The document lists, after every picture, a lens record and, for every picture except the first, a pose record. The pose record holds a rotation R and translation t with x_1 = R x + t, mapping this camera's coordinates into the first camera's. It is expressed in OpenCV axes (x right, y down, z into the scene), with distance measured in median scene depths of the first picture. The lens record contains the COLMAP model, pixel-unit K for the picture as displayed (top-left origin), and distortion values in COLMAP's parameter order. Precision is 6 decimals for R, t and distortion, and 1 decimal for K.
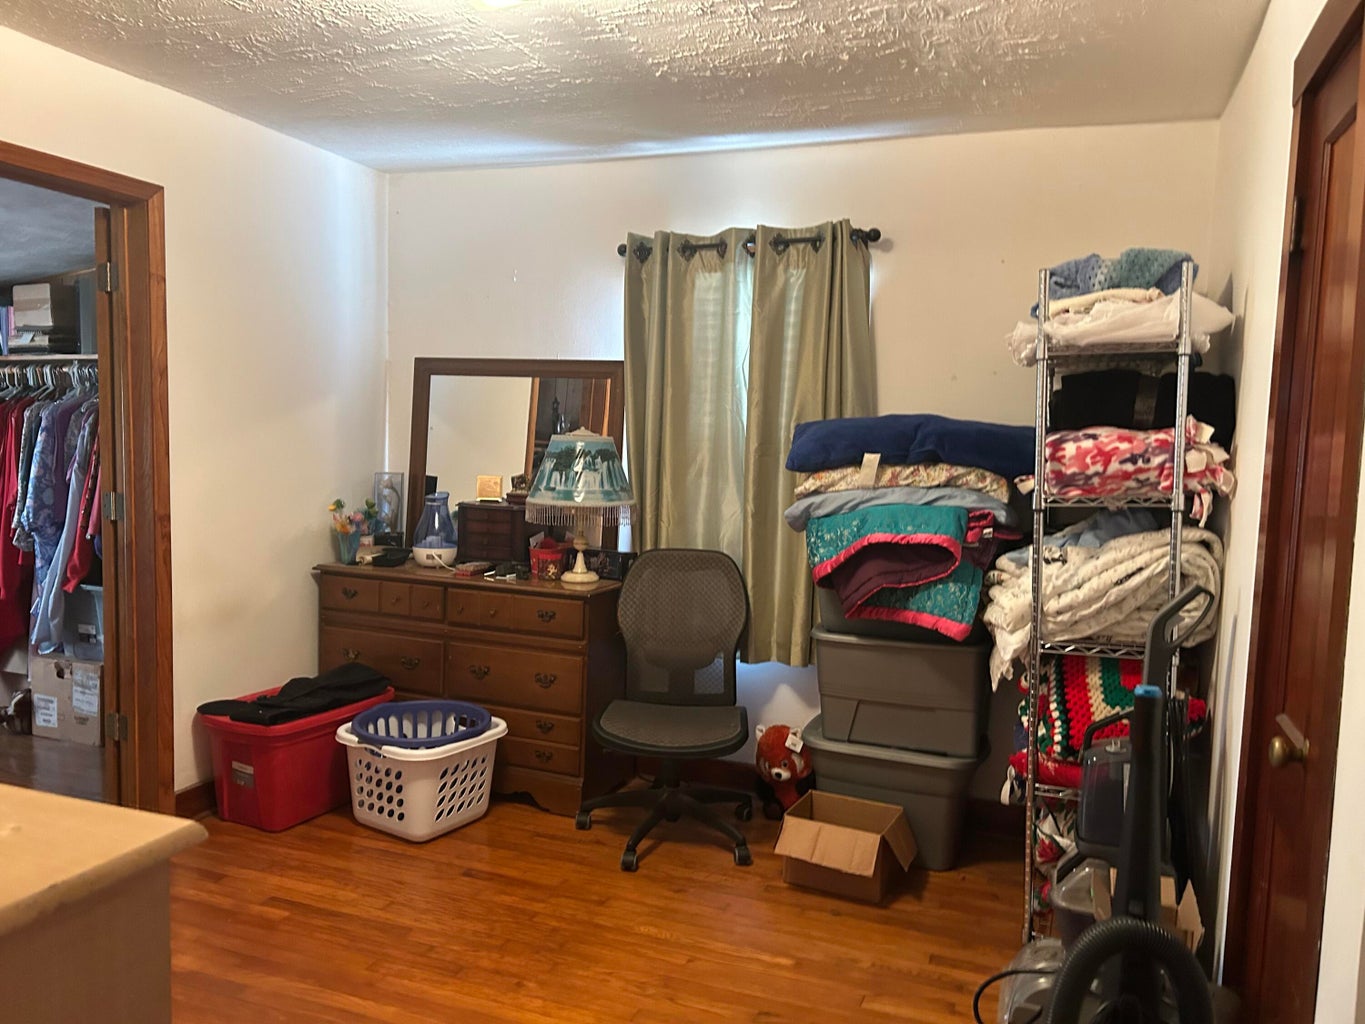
lens RADIAL K [[1020.3, 0, 679.4], [0, 1020.3, 524.0], [0, 0, 1]] dist [0.092867, -0.109307]
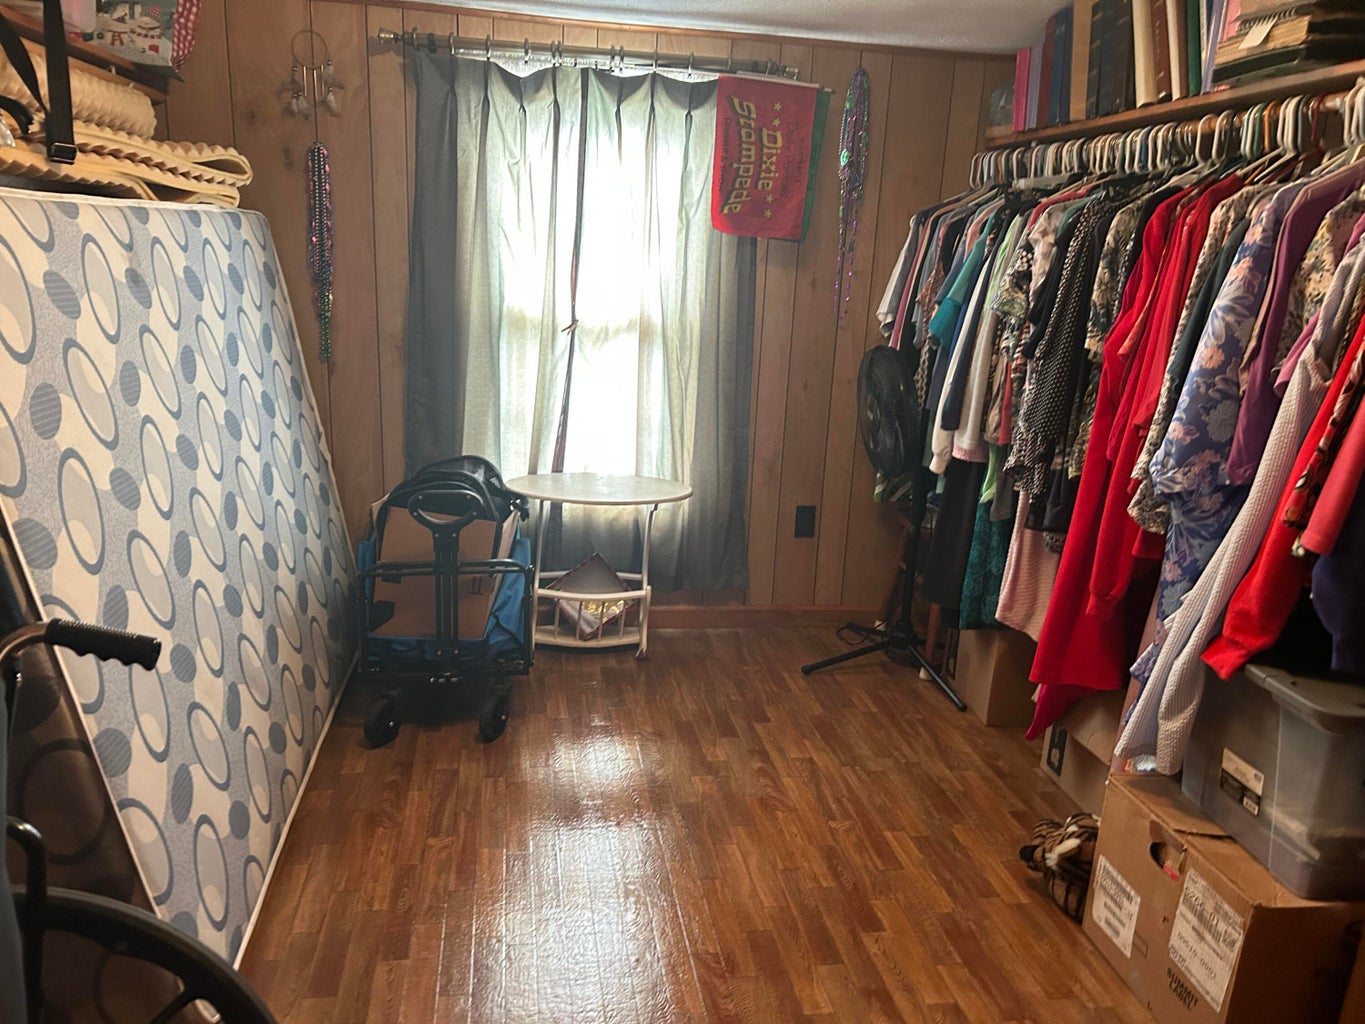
lens RADIAL K [[1020.3, 0, 679.4], [0, 1020.3, 524.0], [0, 0, 1]] dist [0.092867, -0.109307]
pose [[0.500301, 0.220751, -0.837238, -0.363722], [-0.111249, 0.975328, 0.190683, -0.040991], [0.858675, -0.002257, 0.512515, 0.608837]]
